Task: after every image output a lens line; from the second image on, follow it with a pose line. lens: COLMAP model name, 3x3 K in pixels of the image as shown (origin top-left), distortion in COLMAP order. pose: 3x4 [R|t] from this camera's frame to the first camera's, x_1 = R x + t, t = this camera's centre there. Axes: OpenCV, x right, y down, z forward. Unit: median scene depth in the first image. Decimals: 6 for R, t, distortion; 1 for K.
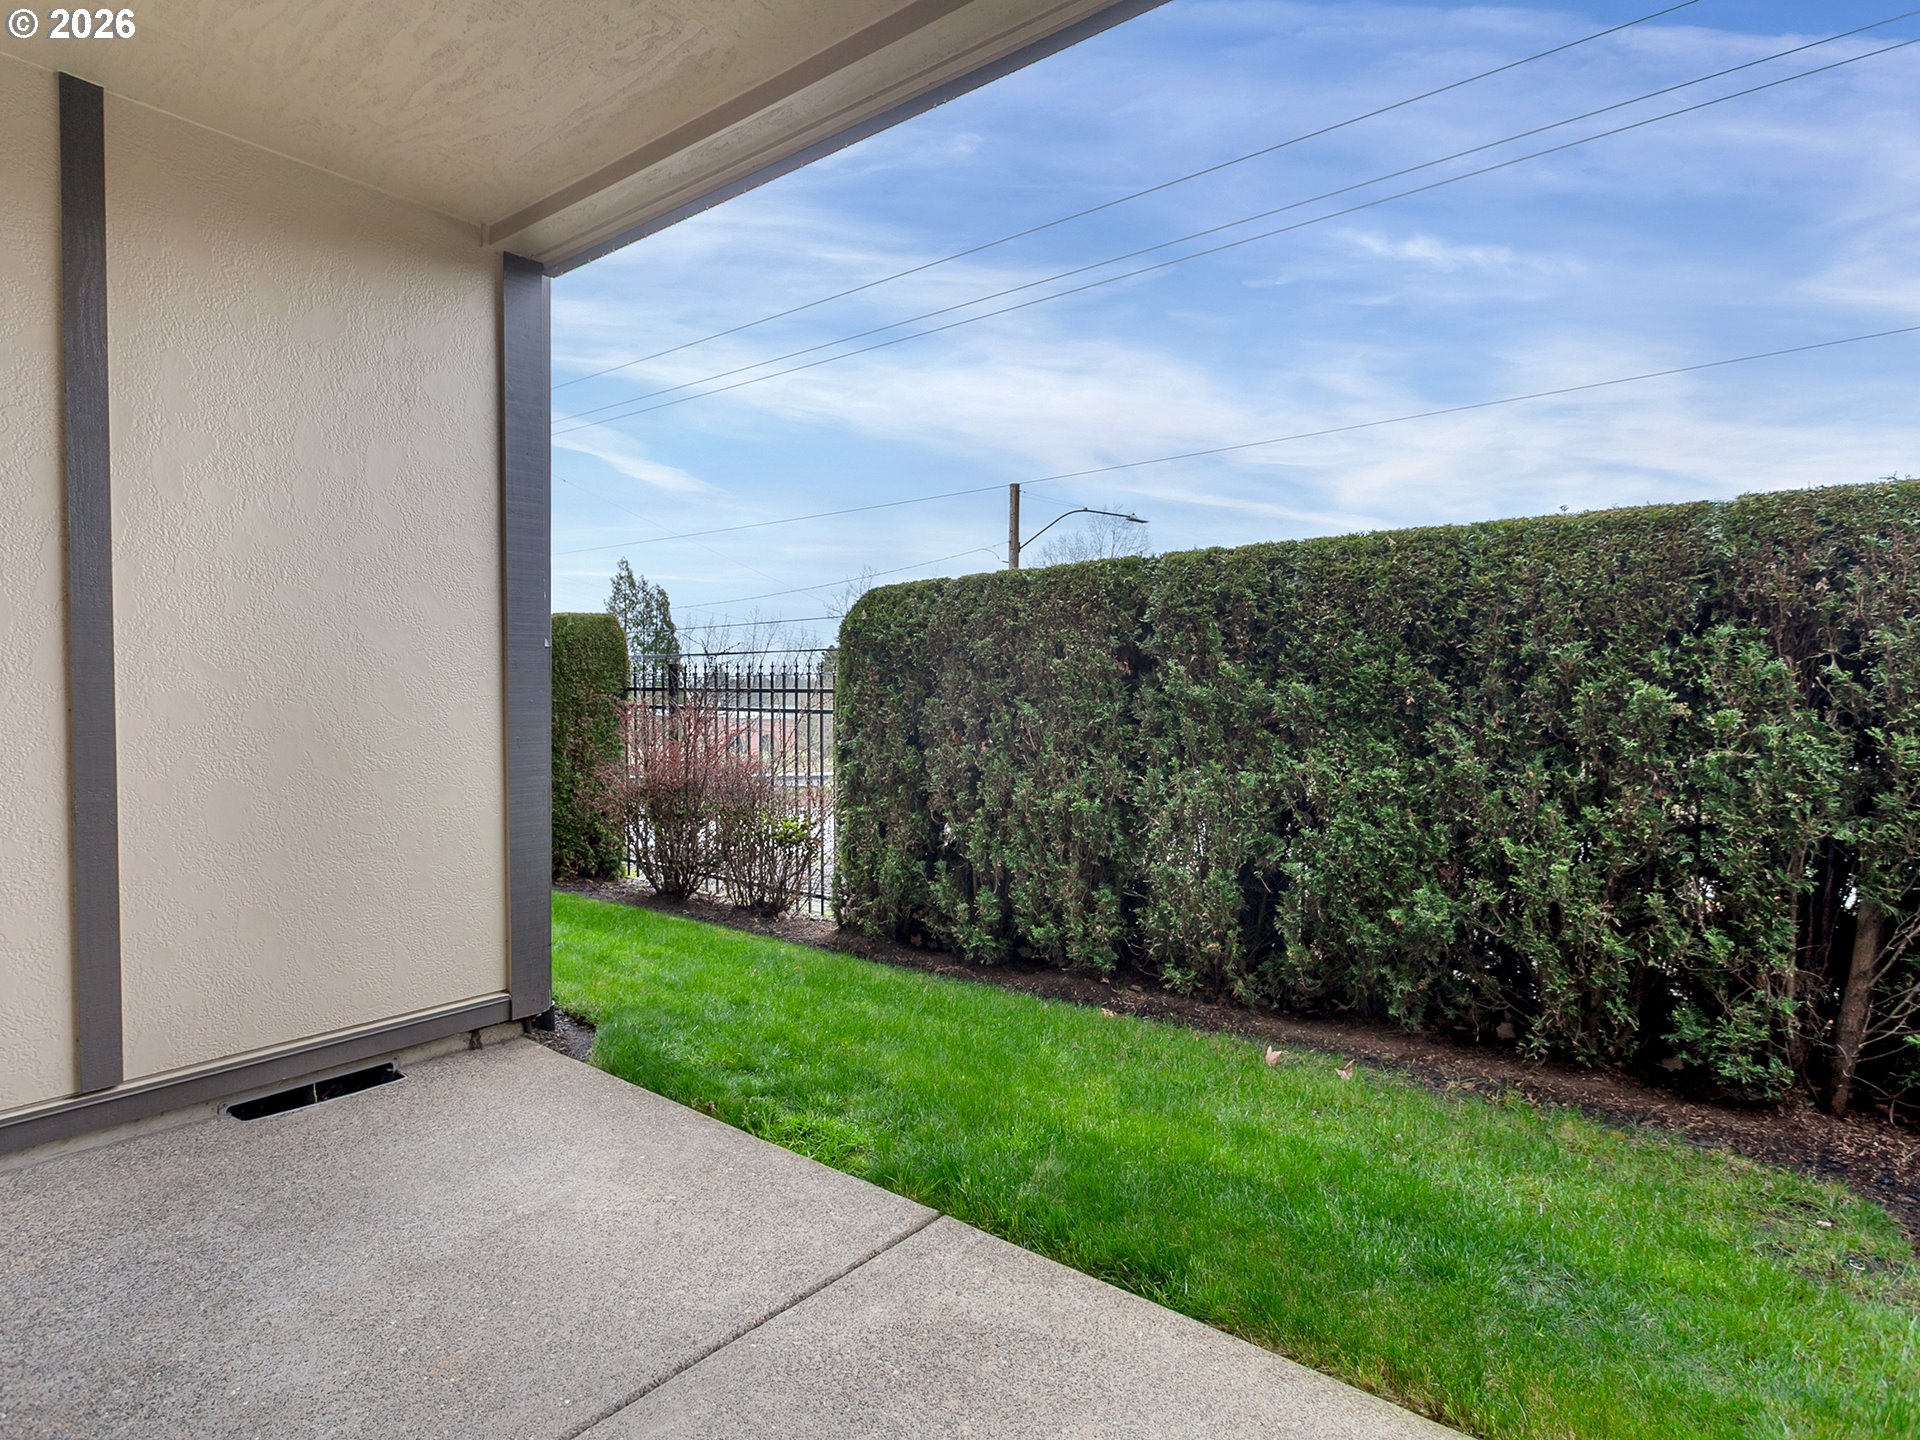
lens RADIAL K [[1034.6, 0, 953.4], [0, 1034.6, 727.6], [0, 0, 1]] dist [0.000651, 0.000121]
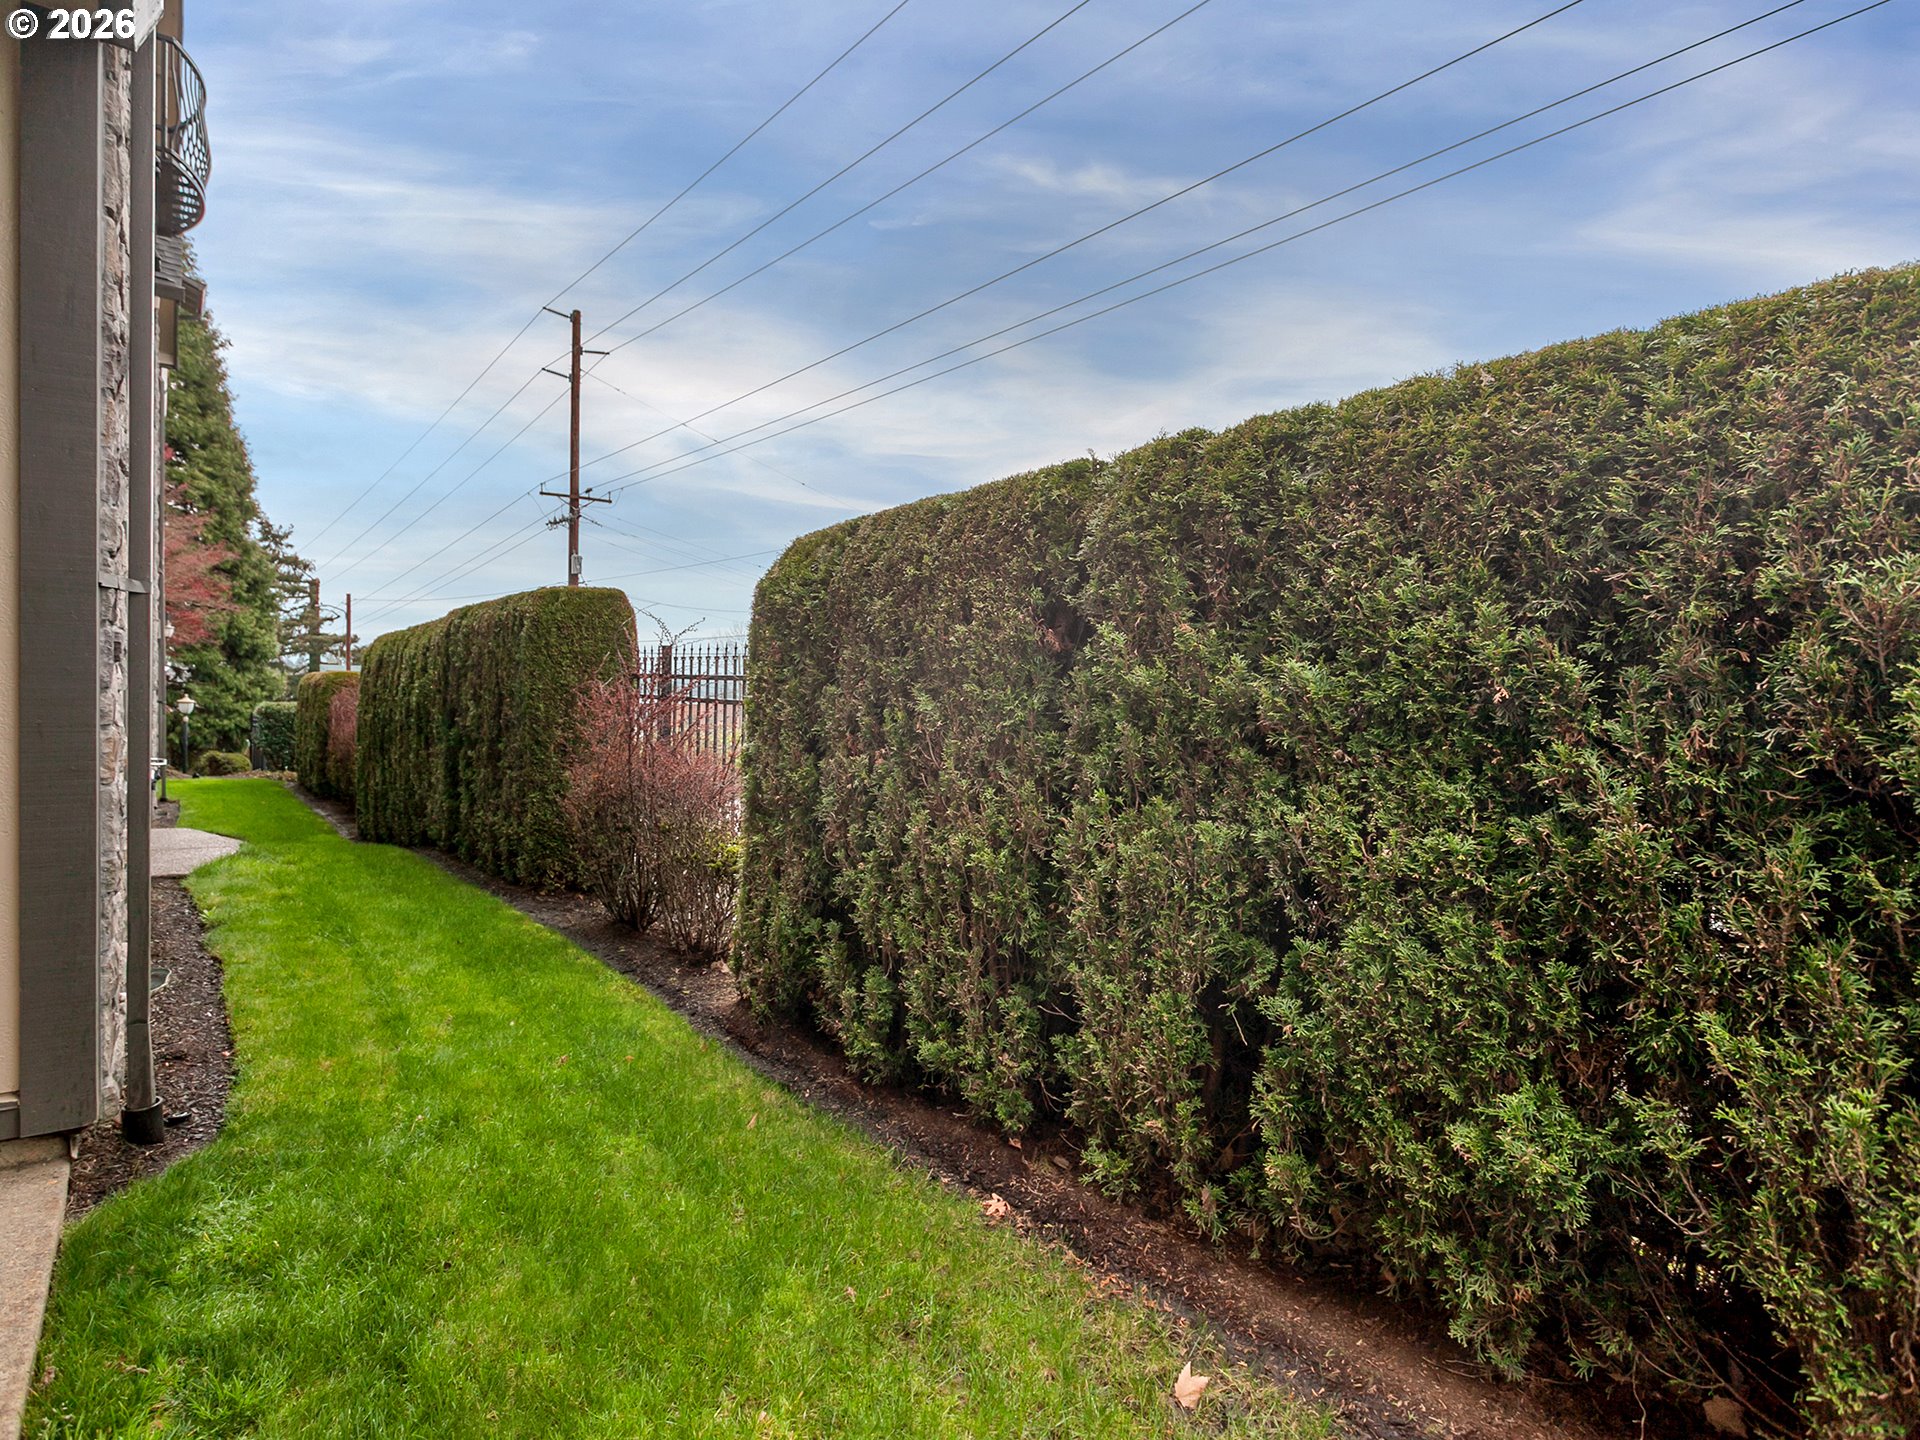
lens RADIAL K [[1021.8, 0, 960.0], [0, 1021.8, 720.0], [0, 0, 1]] dist [0.001097, 0.000866]
pose [[0.967708, 0.026878, -0.250635, 0.296073], [-0.029820, 0.999524, -0.007950, -0.003505], [0.250302, 0.015167, 0.968049, 0.447752]]
